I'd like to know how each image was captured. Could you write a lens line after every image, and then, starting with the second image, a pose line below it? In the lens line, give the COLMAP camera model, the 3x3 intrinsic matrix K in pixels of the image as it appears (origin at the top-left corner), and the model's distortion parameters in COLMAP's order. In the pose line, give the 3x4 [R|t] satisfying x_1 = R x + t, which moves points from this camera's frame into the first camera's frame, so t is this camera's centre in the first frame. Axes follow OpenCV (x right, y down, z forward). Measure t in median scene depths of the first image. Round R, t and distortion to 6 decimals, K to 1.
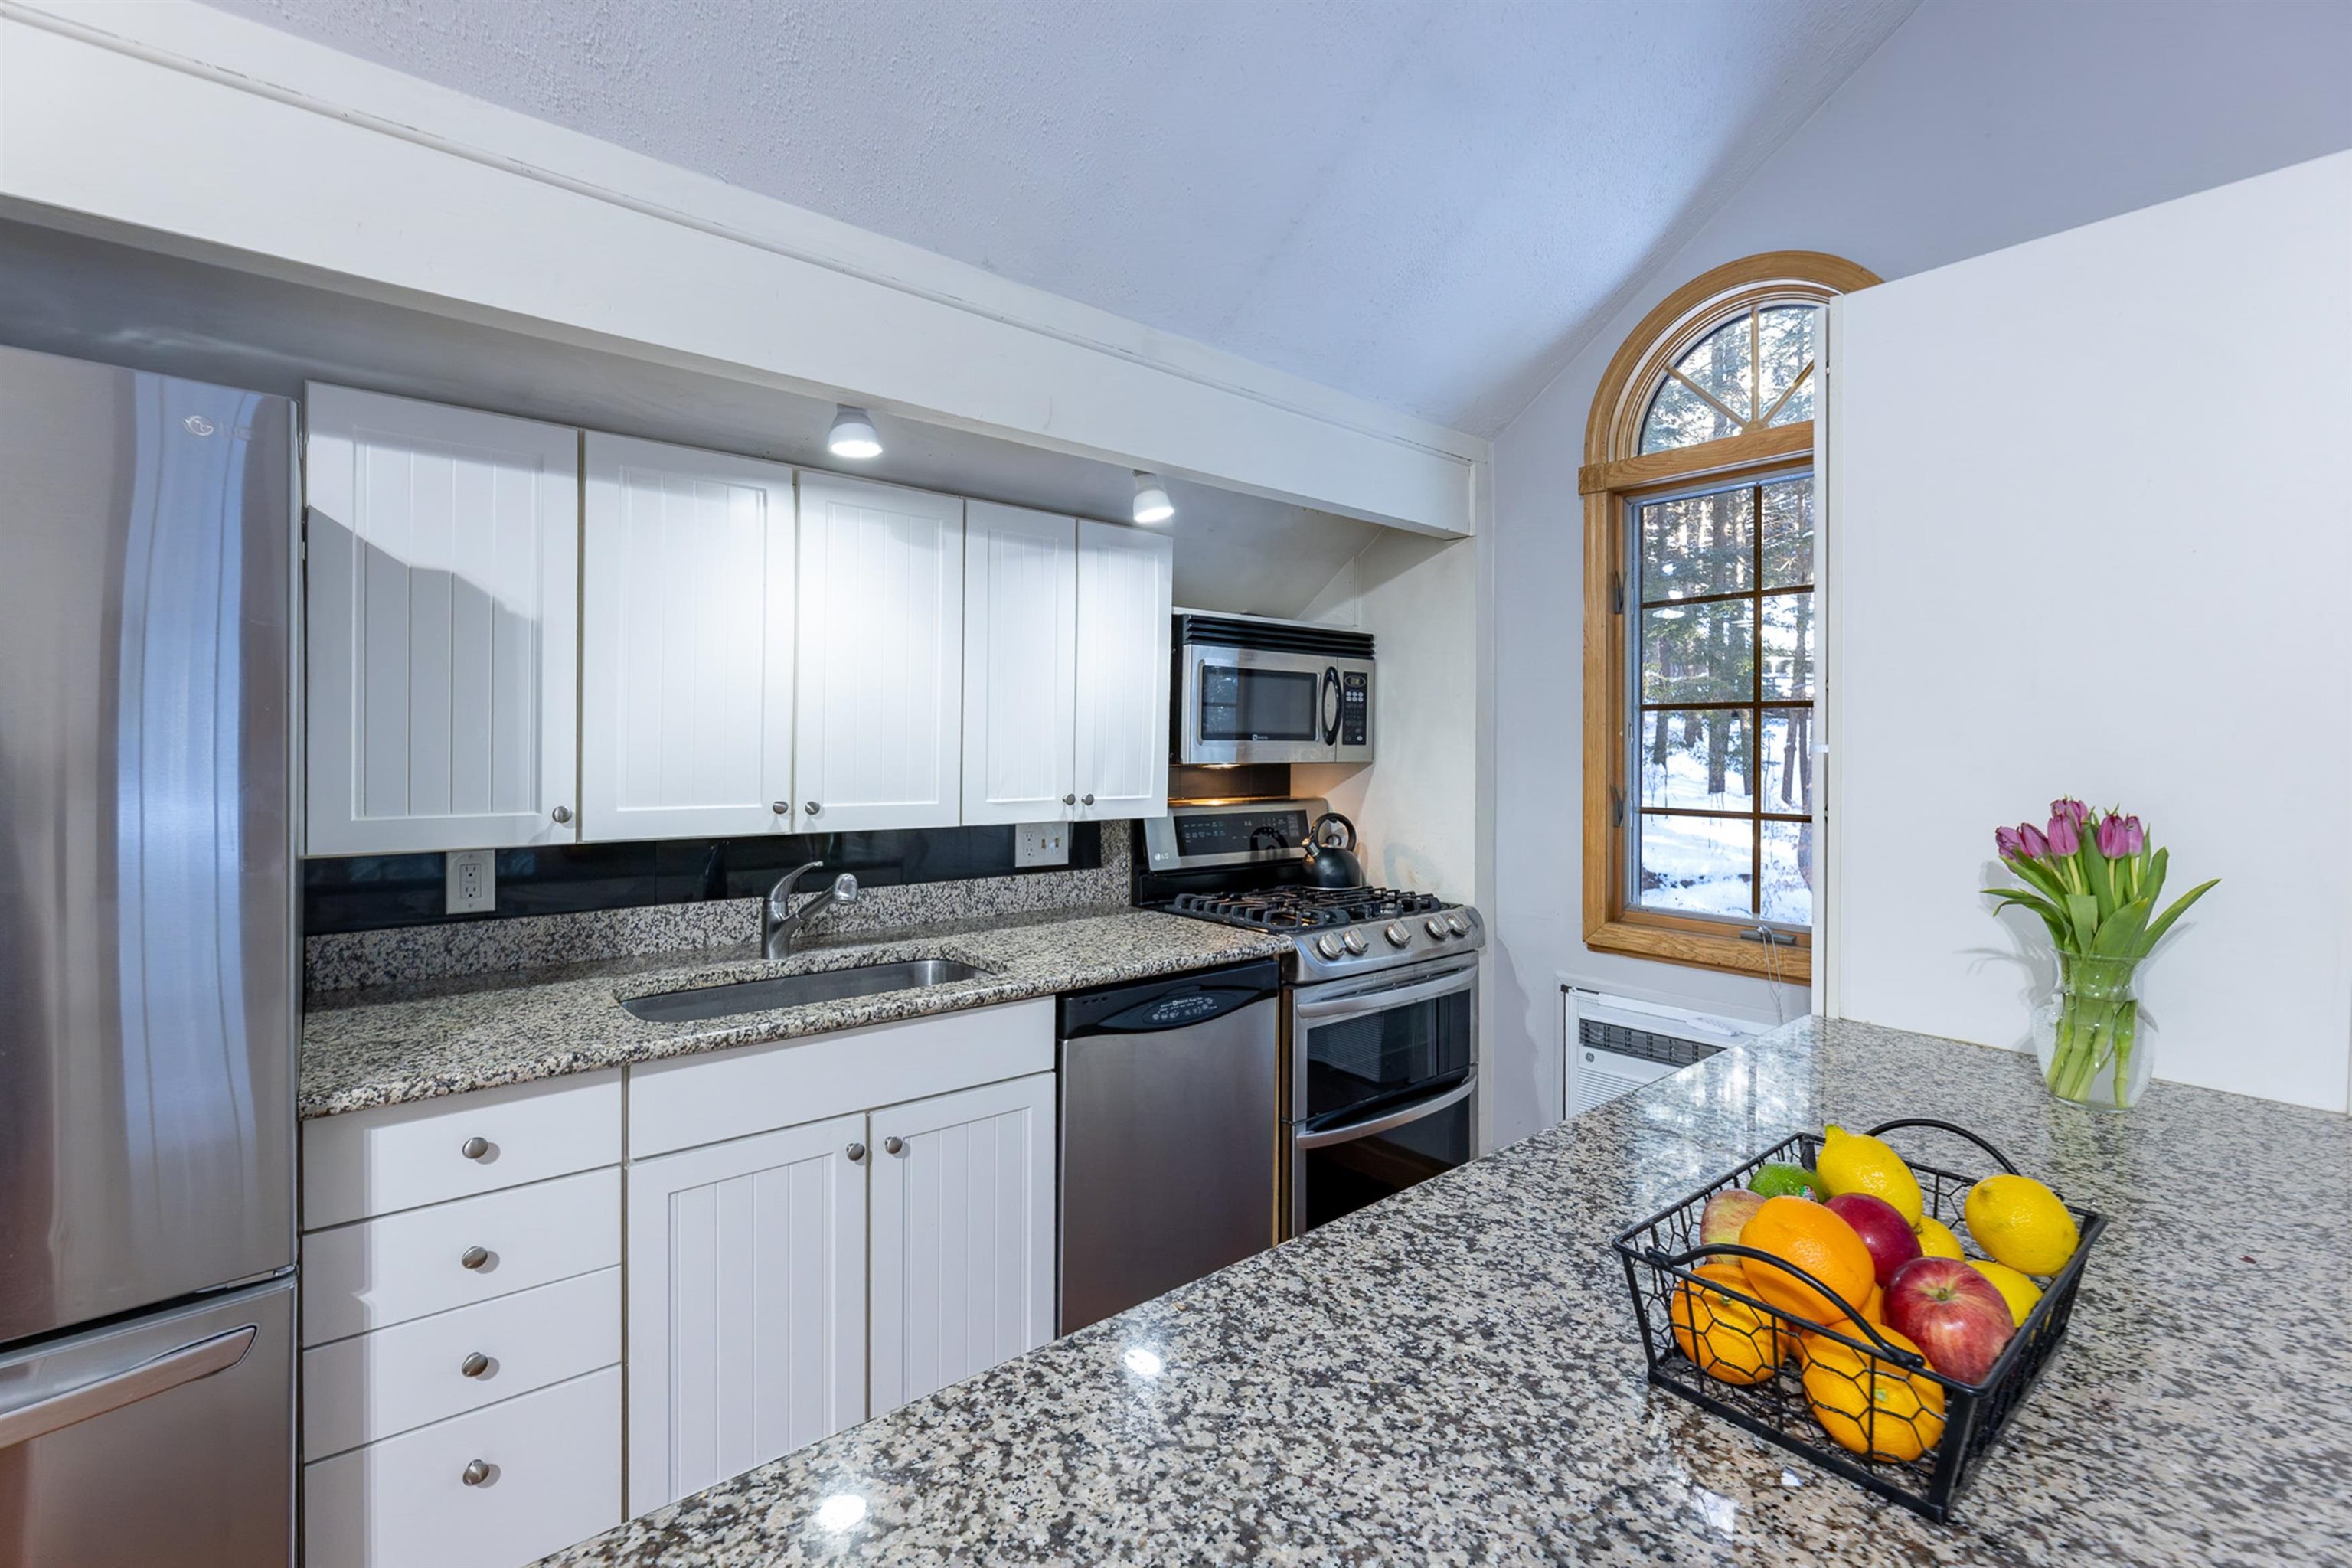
lens RADIAL K [[1014.8, 0, 1195.7], [0, 1014.8, 749.1], [0, 0, 1]] dist [0.001658, 0.001012]
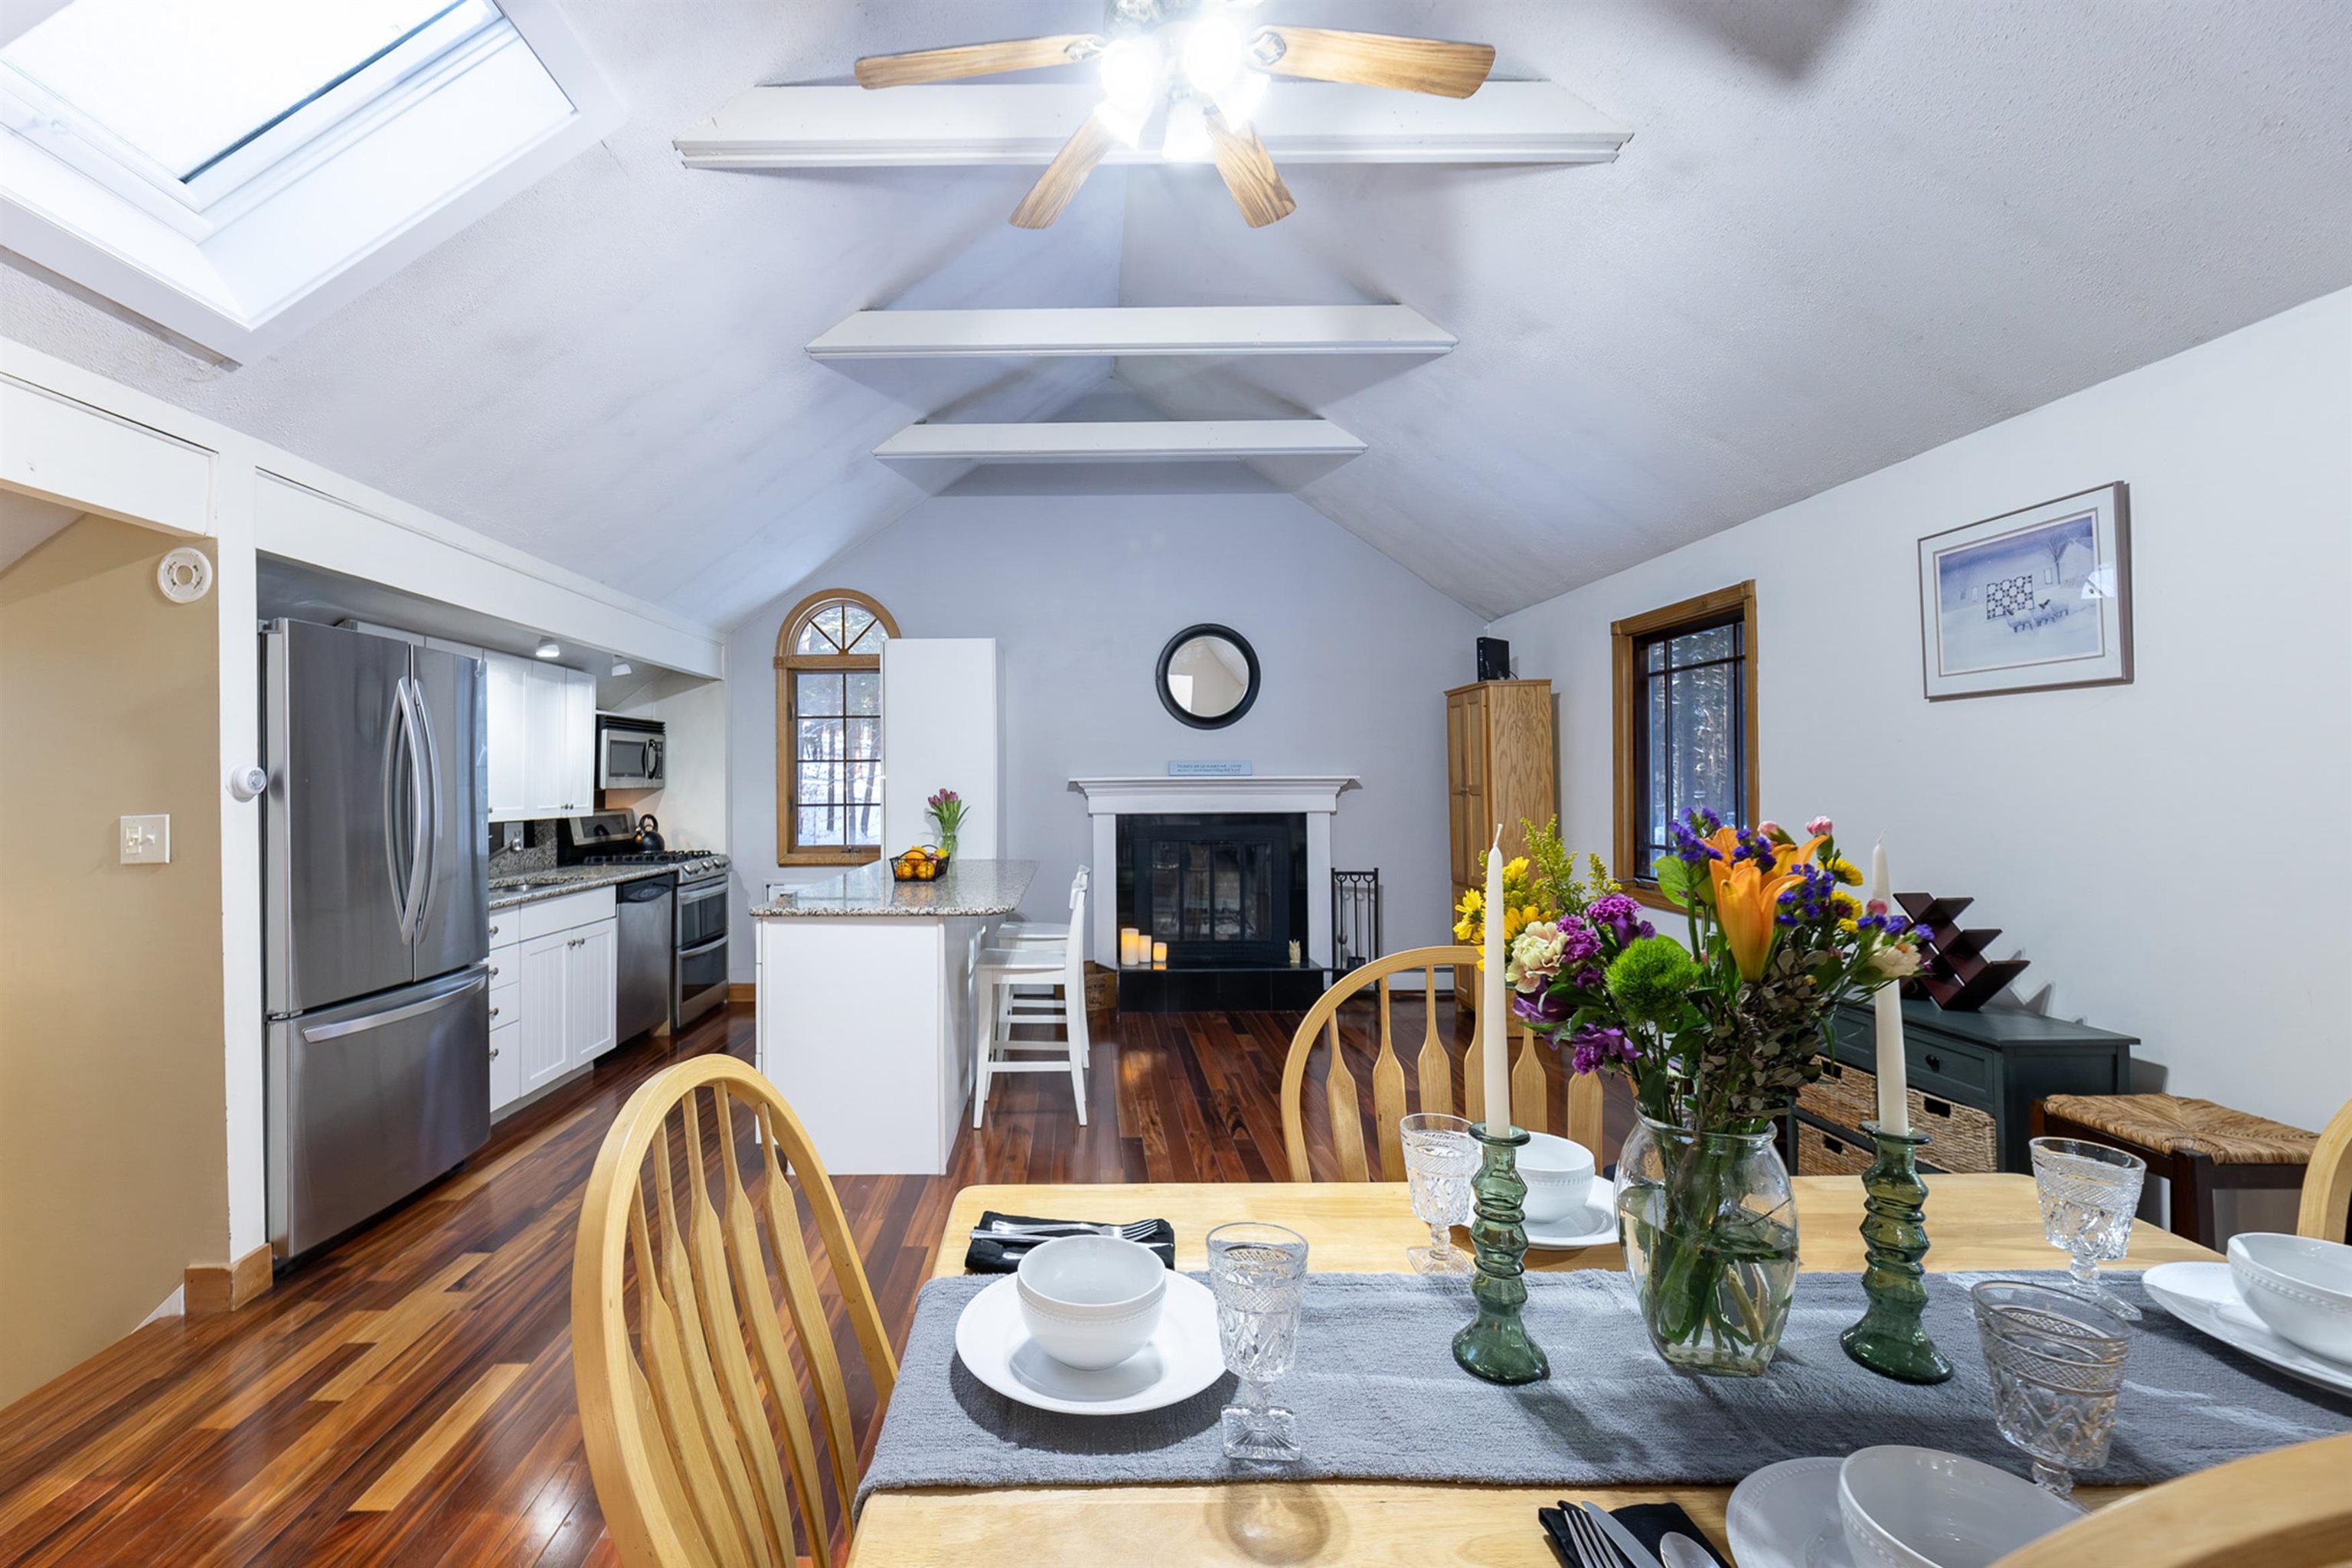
lens RADIAL K [[1014.8, 0, 1113.3], [0, 1014.8, 751.6], [0, 0, 1]] dist [0.001658, 0.001012]
pose [[0.620055, 0.011288, 0.784477, -1.026287], [0.014143, 0.999573, -0.025561, 0.007244], [-0.784431, 0.026944, 0.619631, -1.107257]]
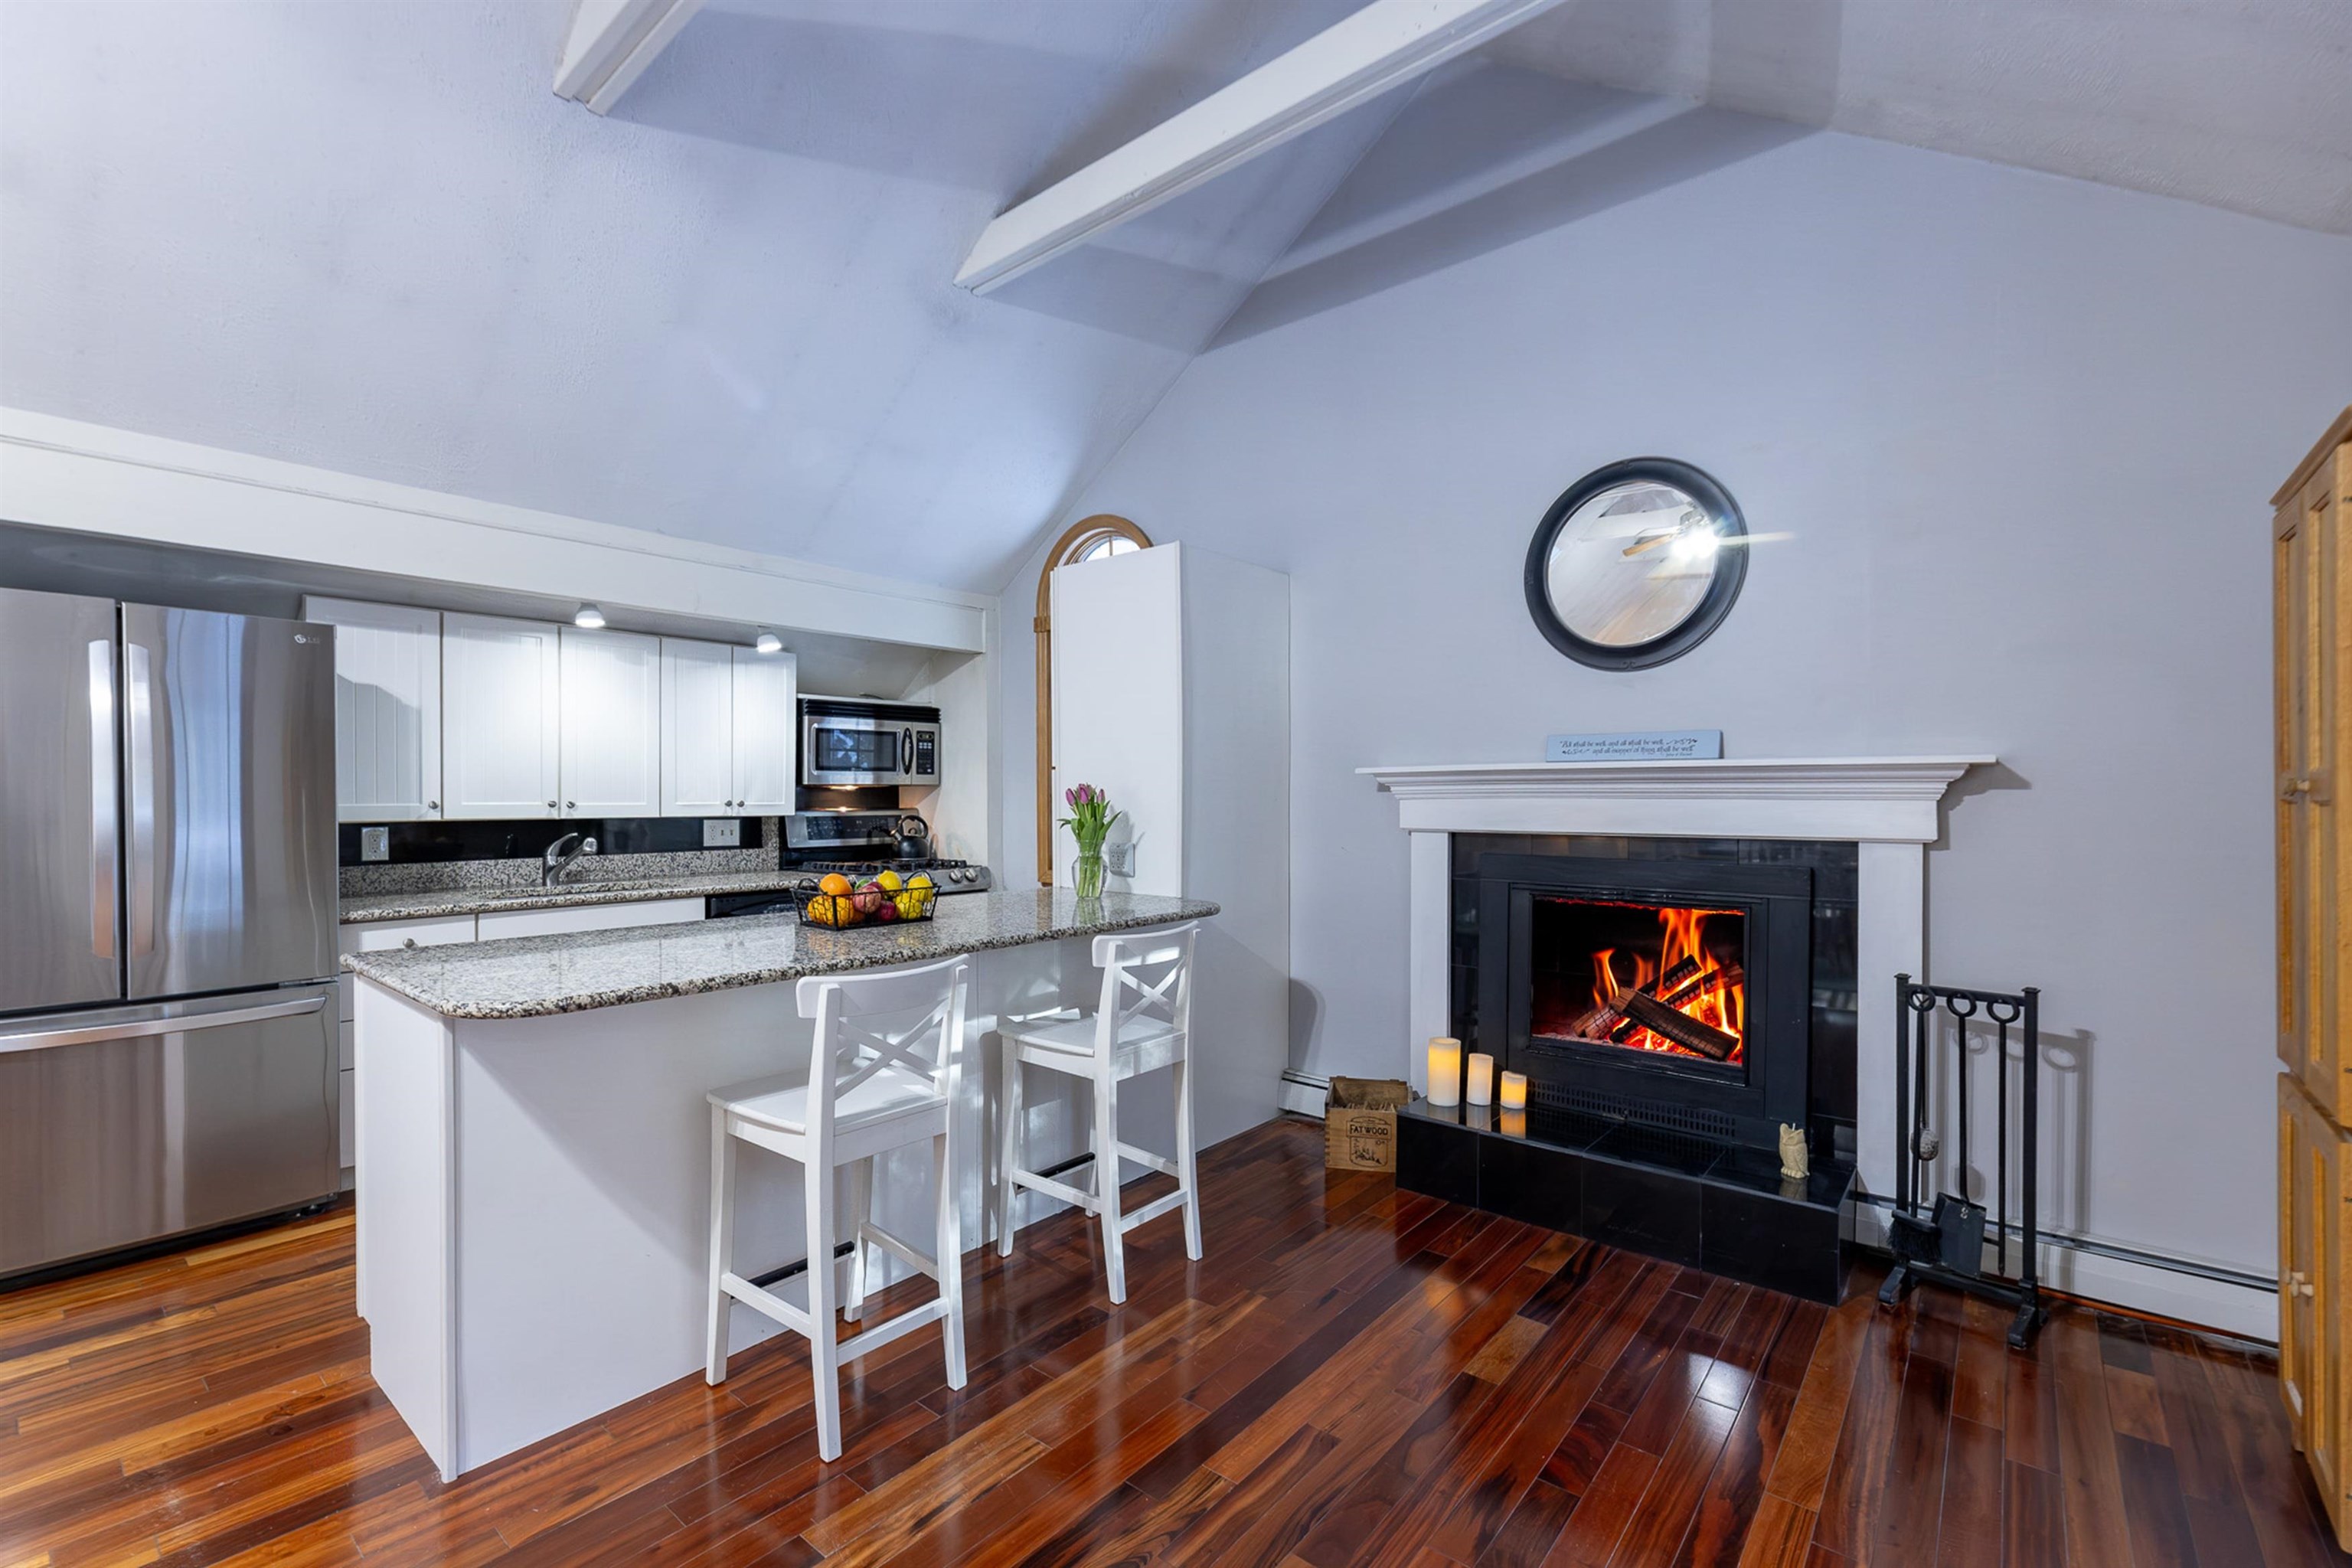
lens RADIAL K [[1014.8, 0, 1174.4], [0, 1014.8, 801.6], [0, 0, 1]] dist [0.001658, 0.001012]
pose [[0.987584, -0.009844, 0.156780, 0.367153], [0.009054, 0.999942, 0.005752, 0.043289], [-0.156828, -0.004261, 0.987617, -0.879282]]
